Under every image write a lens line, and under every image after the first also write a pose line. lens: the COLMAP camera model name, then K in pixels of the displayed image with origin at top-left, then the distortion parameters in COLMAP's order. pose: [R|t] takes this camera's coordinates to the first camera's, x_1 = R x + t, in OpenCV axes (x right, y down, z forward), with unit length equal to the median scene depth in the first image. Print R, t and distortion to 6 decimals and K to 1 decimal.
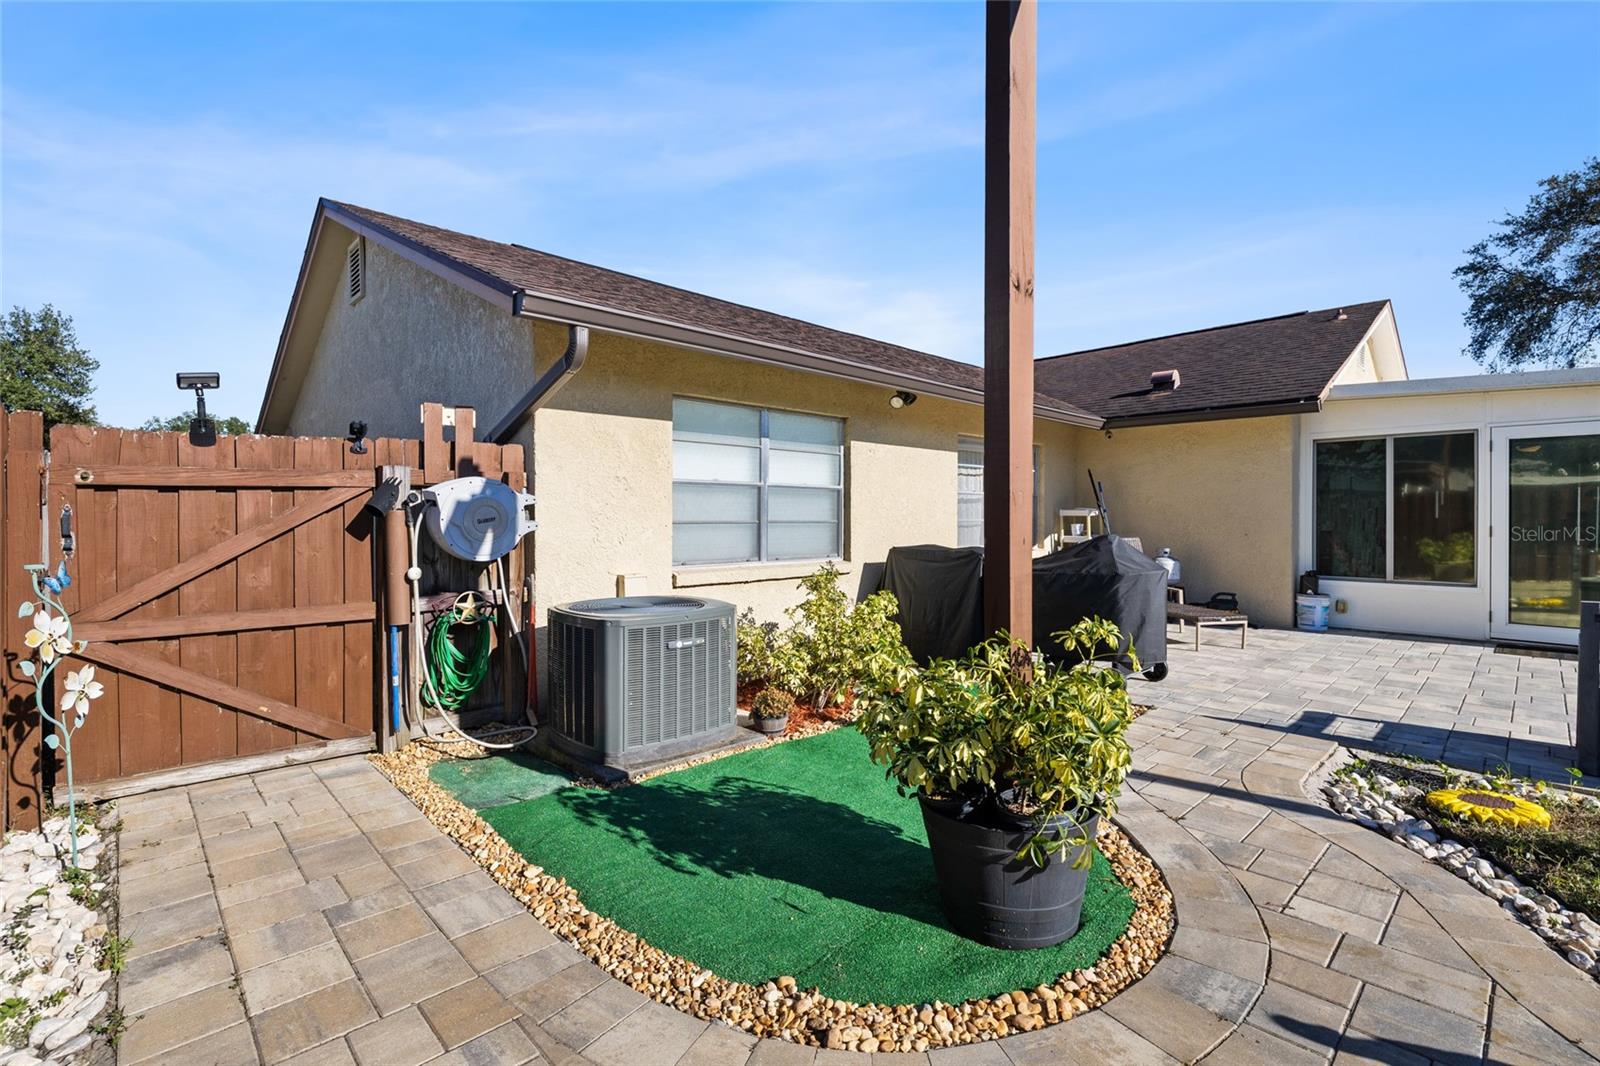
lens RADIAL K [[716.7, 0, 797.9], [0, 716.7, 530.9], [0, 0, 1]] dist [-0.010684, 0.001642]
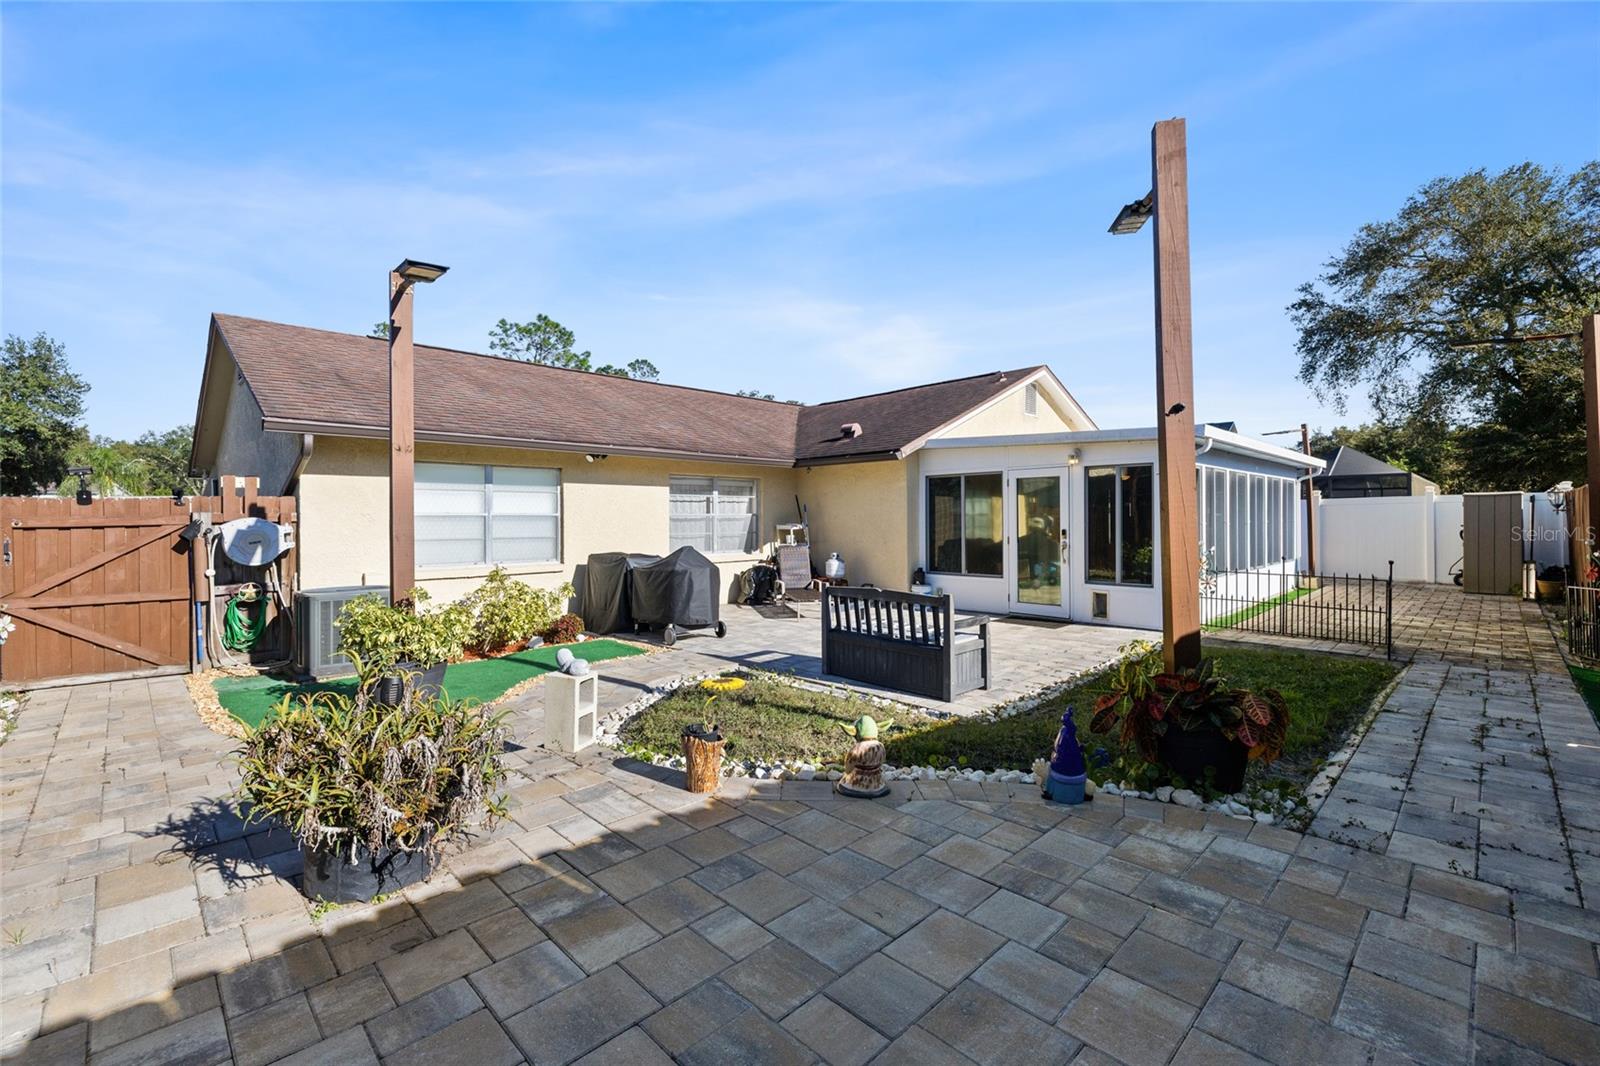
lens RADIAL K [[693.1, 0, 804.3], [0, 693.1, 526.7], [0, 0, 1]] dist [-0.001178, -0.001886]
pose [[0.999788, -0.008004, 0.018971, 0.804331], [0.008243, 0.999888, -0.012524, -0.018621], [-0.018869, 0.012678, 0.999742, -0.670284]]
